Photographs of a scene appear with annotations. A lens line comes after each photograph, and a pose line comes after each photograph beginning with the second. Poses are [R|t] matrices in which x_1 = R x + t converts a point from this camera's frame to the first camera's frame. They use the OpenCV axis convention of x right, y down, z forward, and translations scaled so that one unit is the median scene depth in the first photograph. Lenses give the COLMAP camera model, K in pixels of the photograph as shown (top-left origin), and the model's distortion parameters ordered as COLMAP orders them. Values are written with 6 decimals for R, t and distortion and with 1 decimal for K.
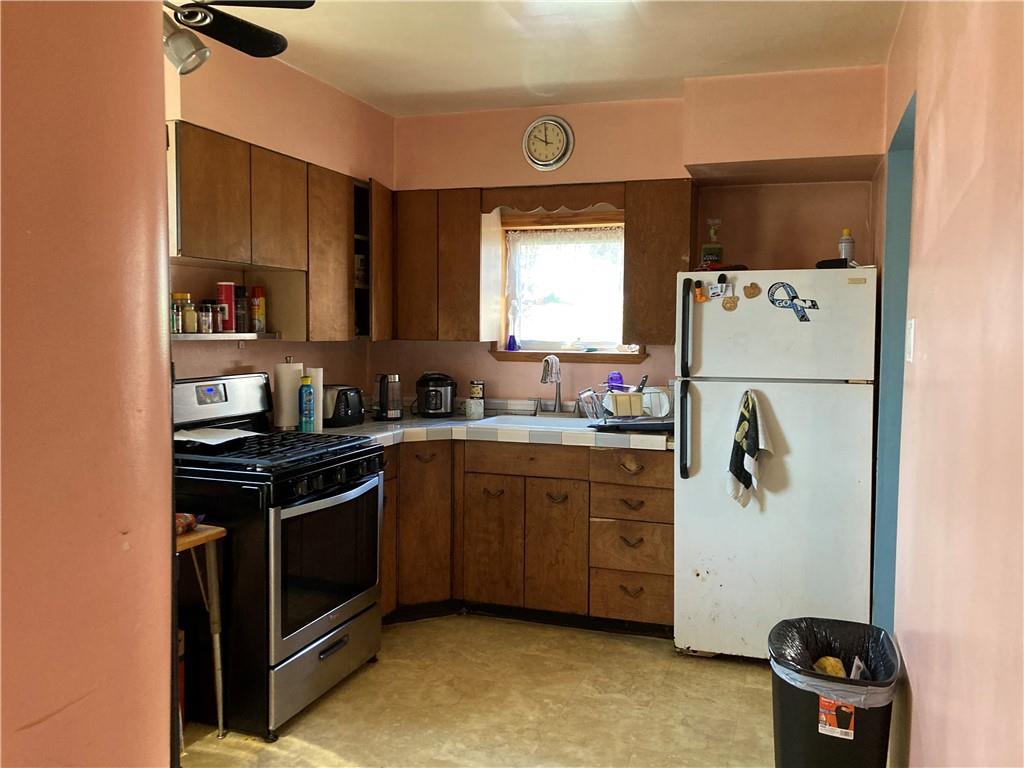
lens RADIAL K [[832.9, 0, 508.6], [0, 832.9, 374.4], [0, 0, 1]] dist [0.044695, -0.038219]
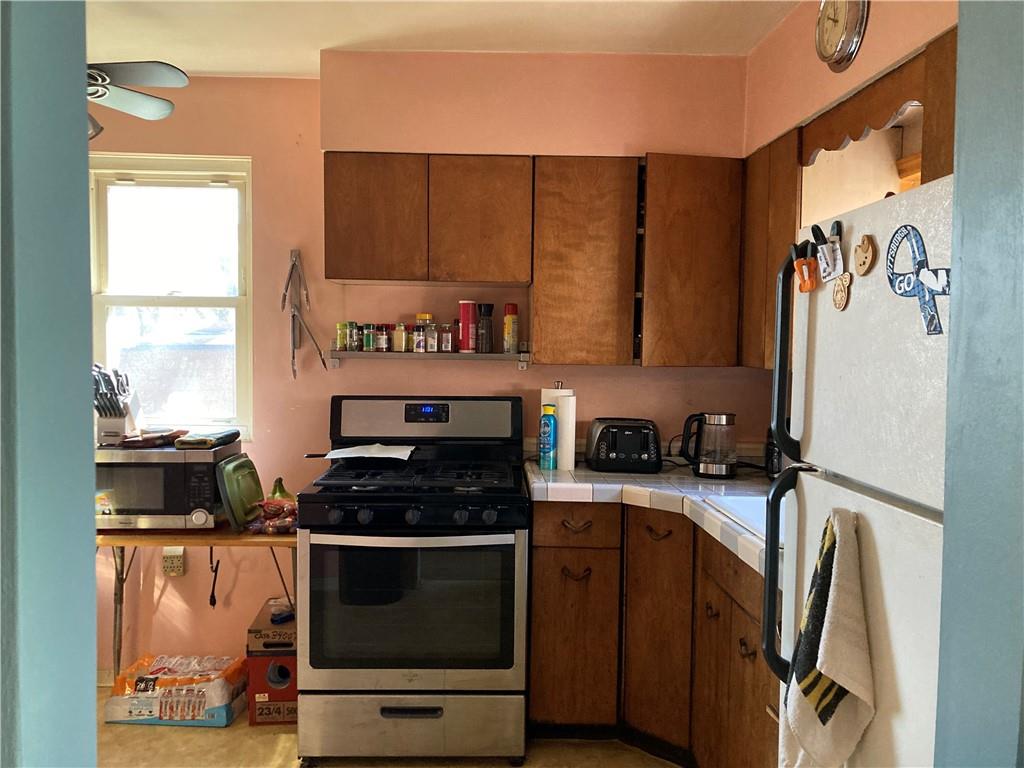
lens RADIAL K [[832.9, 0, 508.6], [0, 832.9, 374.4], [0, 0, 1]] dist [0.044695, -0.038219]
pose [[0.357819, 0.034341, -0.933159, 0.579828], [-0.061764, 0.998006, 0.013044, -0.040142], [0.931746, 0.052968, 0.359227, 0.699482]]
